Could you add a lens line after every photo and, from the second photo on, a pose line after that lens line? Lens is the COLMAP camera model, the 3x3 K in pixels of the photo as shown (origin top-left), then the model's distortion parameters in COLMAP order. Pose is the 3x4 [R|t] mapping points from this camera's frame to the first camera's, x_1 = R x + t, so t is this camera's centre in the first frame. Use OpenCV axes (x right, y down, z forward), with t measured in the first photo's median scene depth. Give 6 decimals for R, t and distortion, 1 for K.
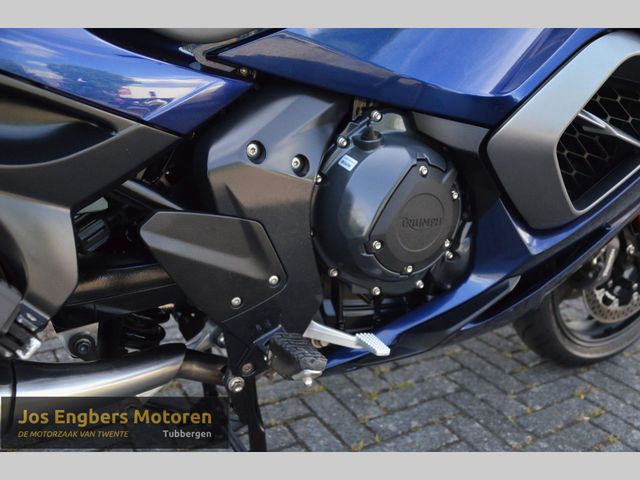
lens RADIAL K [[605.8, 0, 314.5], [0, 605.8, 243.1], [0, 0, 1]] dist [-0.016328, 0.000000]
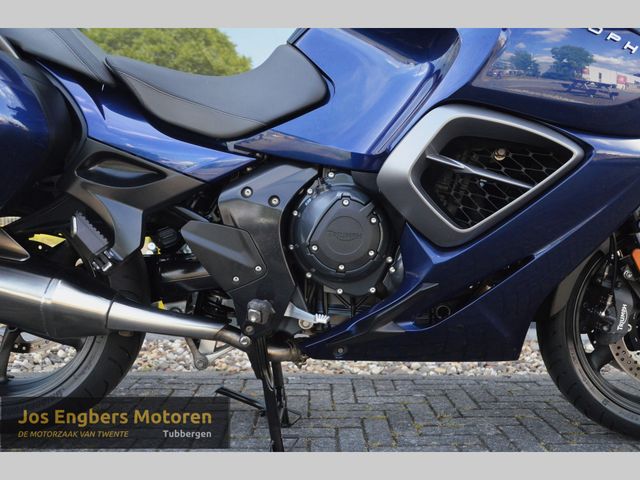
lens RADIAL K [[626.4, 0, 313.9], [0, 626.4, 251.0], [0, 0, 1]] dist [0.023507, 0.000000]
pose [[0.866620, -0.017533, -0.498660, 0.949701], [-0.116773, 0.964502, -0.236853, 0.413346], [0.485112, 0.263492, 0.833810, -0.397187]]
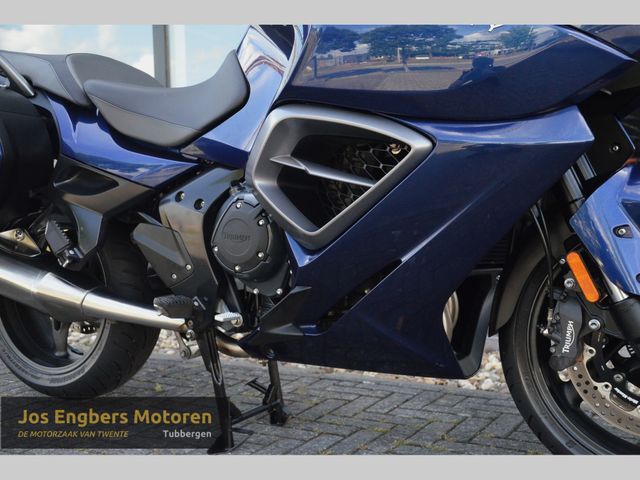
lens RADIAL K [[737.5, 0, 320.0], [0, 737.5, 250.2], [0, 0, 1]] dist [0.089606, 0.000000]
pose [[0.501821, -0.005259, -0.864955, 2.065391], [-0.224808, 0.964824, -0.136293, 0.226772], [0.835246, 0.262844, 0.482987, 0.251487]]
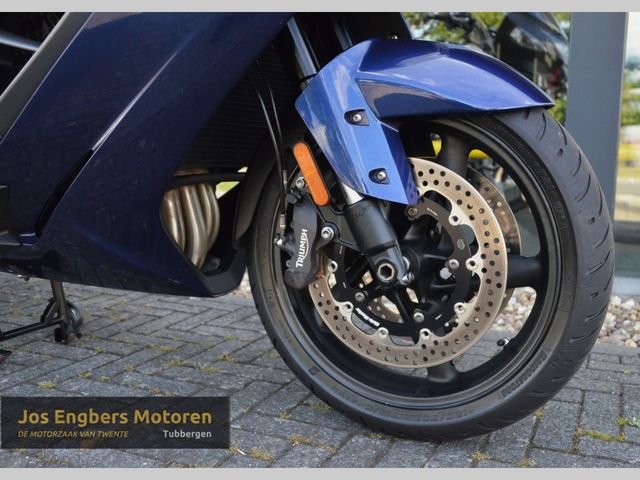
lens RADIAL K [[605.8, 0, 325.4], [0, 605.8, 243.7], [0, 0, 1]] dist [-0.016328, 0.000000]
pose [[0.553048, 0.082503, -0.829054, 1.838200], [-0.234075, 0.970391, -0.059579, 0.100940], [0.799592, 0.227011, 0.555985, 1.038245]]
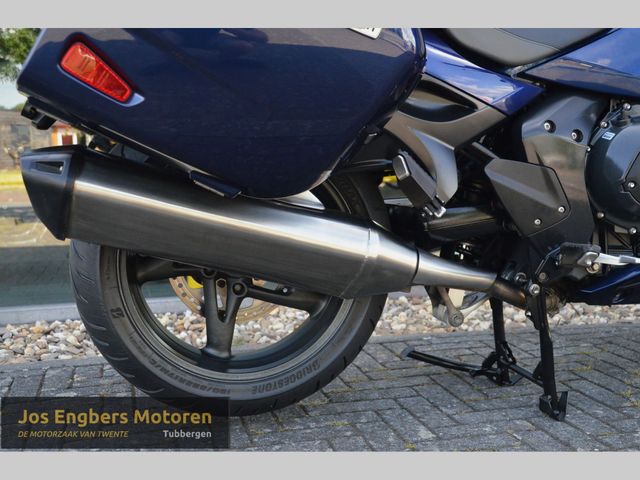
lens RADIAL K [[768.3, 0, 318.6], [0, 768.3, 246.8], [0, 0, 1]] dist [-0.009279, 0.000000]
pose [[0.958479, -0.030843, -0.283491, -0.110104], [-0.025960, 0.980568, -0.194455, 0.558695], [0.283980, 0.193740, 0.939053, -1.012190]]
